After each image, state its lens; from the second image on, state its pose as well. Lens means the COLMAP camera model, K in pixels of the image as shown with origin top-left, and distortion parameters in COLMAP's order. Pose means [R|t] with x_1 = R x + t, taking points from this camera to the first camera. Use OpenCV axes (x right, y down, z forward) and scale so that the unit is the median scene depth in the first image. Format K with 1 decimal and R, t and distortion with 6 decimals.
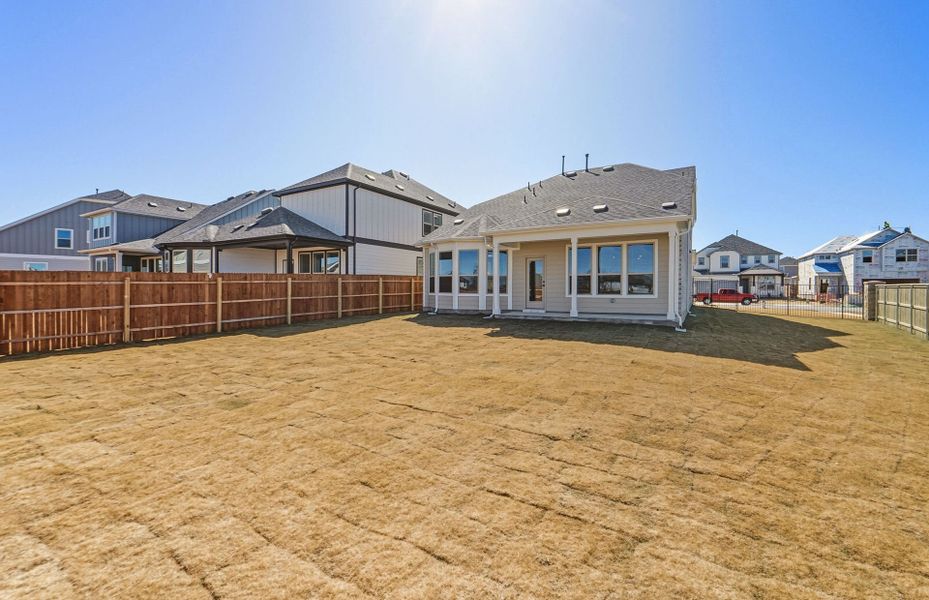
lens RADIAL K [[400.9, 0, 461.9], [0, 400.9, 285.6], [0, 0, 1]] dist [-0.007492, -0.000268]
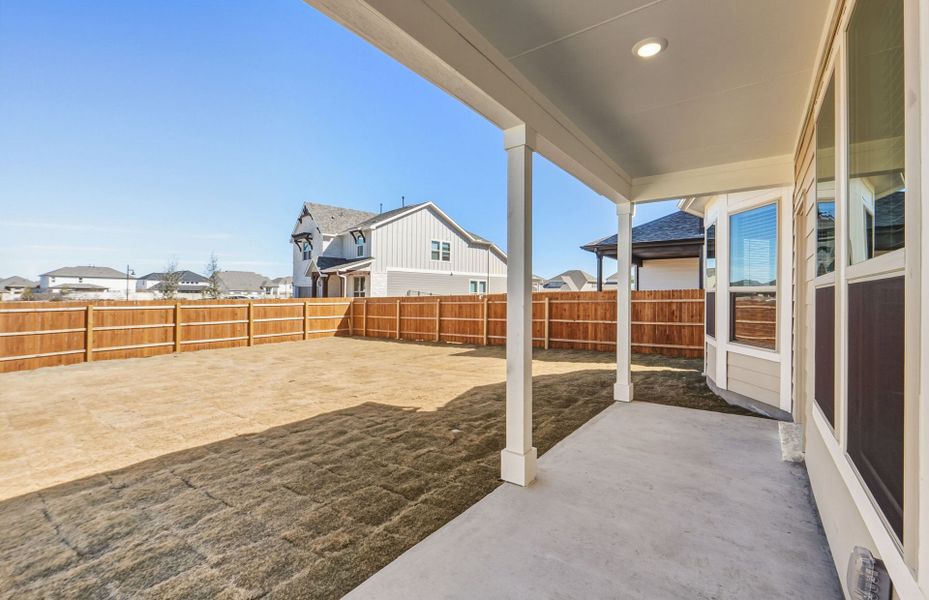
lens RADIAL K [[388.2, 0, 469.9], [0, 388.2, 295.1], [0, 0, 1]] dist [-0.004443, -0.001399]
pose [[-0.085980, -0.003925, -0.996289, 0.408231], [0.000308, 0.999992, -0.003966, -0.019585], [0.996297, -0.000648, -0.085978, 0.811153]]
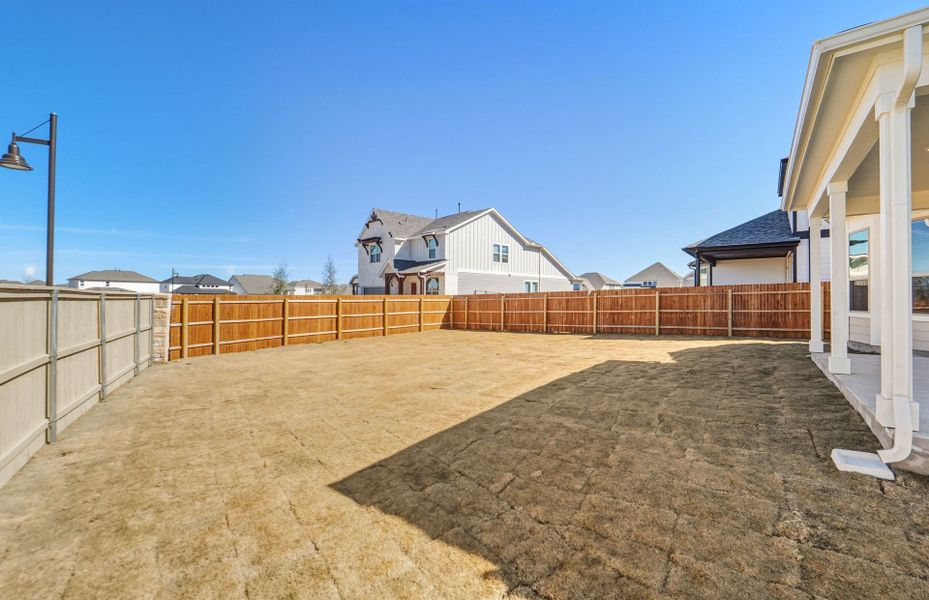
lens RADIAL K [[388.2, 0, 470.6], [0, 388.2, 298.5], [0, 0, 1]] dist [-0.004443, -0.001399]
pose [[-0.089169, -0.003451, -0.996011, 0.577908], [0.003643, 0.999986, -0.003790, 0.000646], [0.996010, -0.003966, -0.089156, 0.536320]]
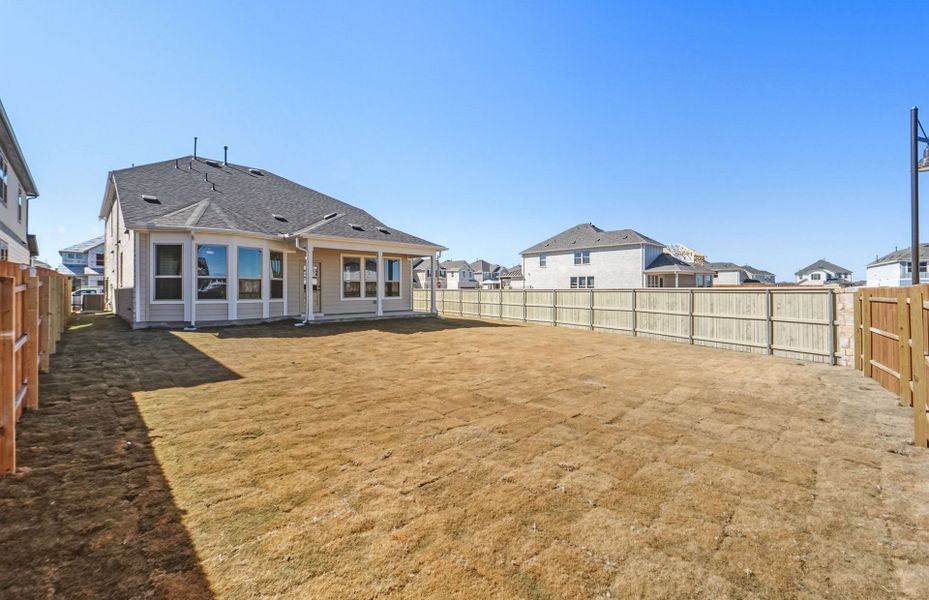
lens RADIAL K [[400.9, 0, 467.5], [0, 400.9, 286.5], [0, 0, 1]] dist [-0.007492, -0.000268]
pose [[0.235701, 0.006049, 0.971807, -0.693214], [-0.004838, 0.999976, -0.005051, -0.005639], [-0.971813, -0.003511, 0.235725, 0.367677]]
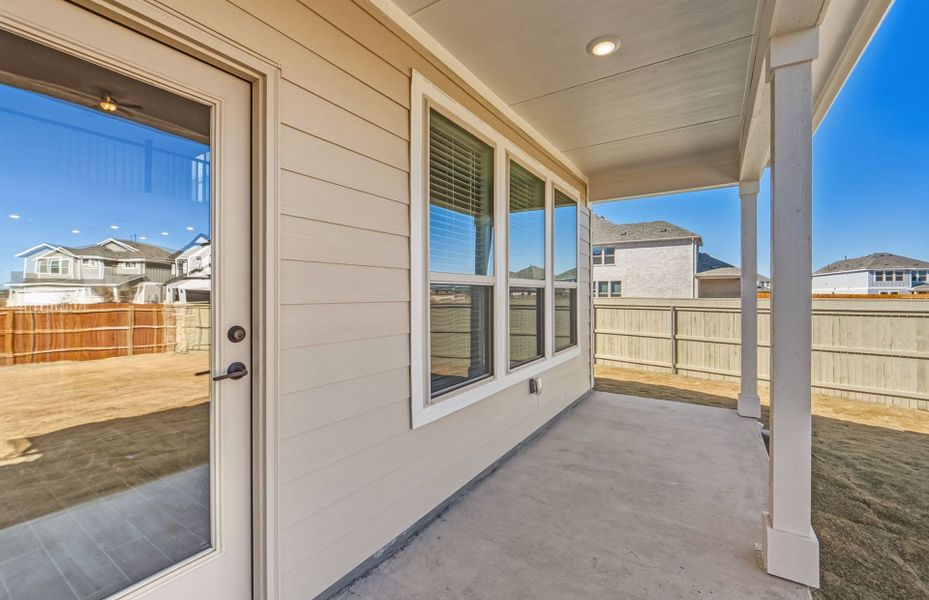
lens RADIAL K [[400.9, 0, 464.7], [0, 400.9, 293.8], [0, 0, 1]] dist [-0.007492, -0.000268]
pose [[0.011051, 0.001070, 0.999938, 0.105460], [-0.009641, 0.999953, -0.000963, -0.018380], [-0.999892, -0.009630, 0.011060, 0.916384]]
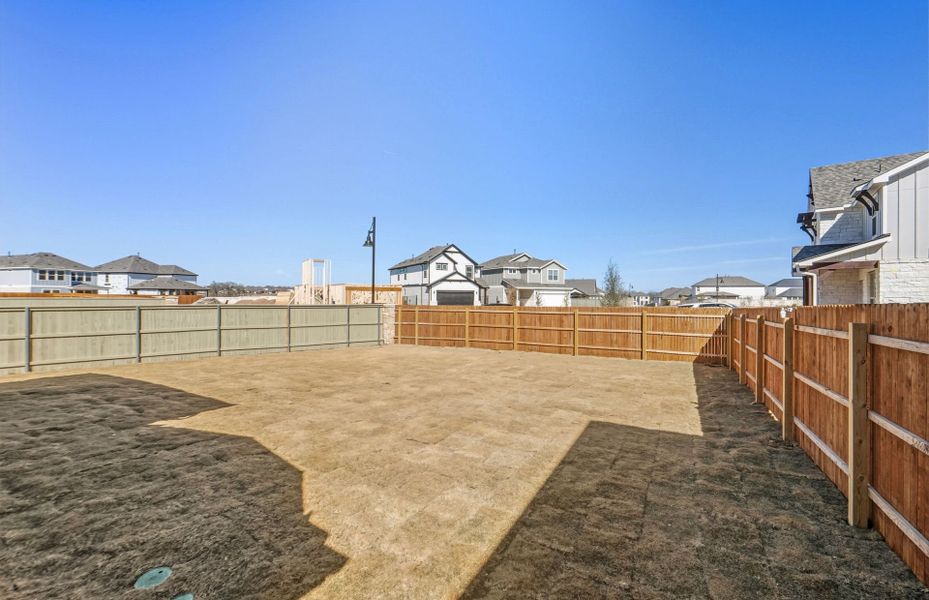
lens RADIAL K [[388.2, 0, 462.2], [0, 388.2, 298.0], [0, 0, 1]] dist [-0.004443, -0.001399]
pose [[-0.998878, -0.010680, -0.046145, -0.170063], [-0.010448, 0.999932, -0.005275, -0.026153], [0.046198, -0.004787, -0.998921, 1.090618]]
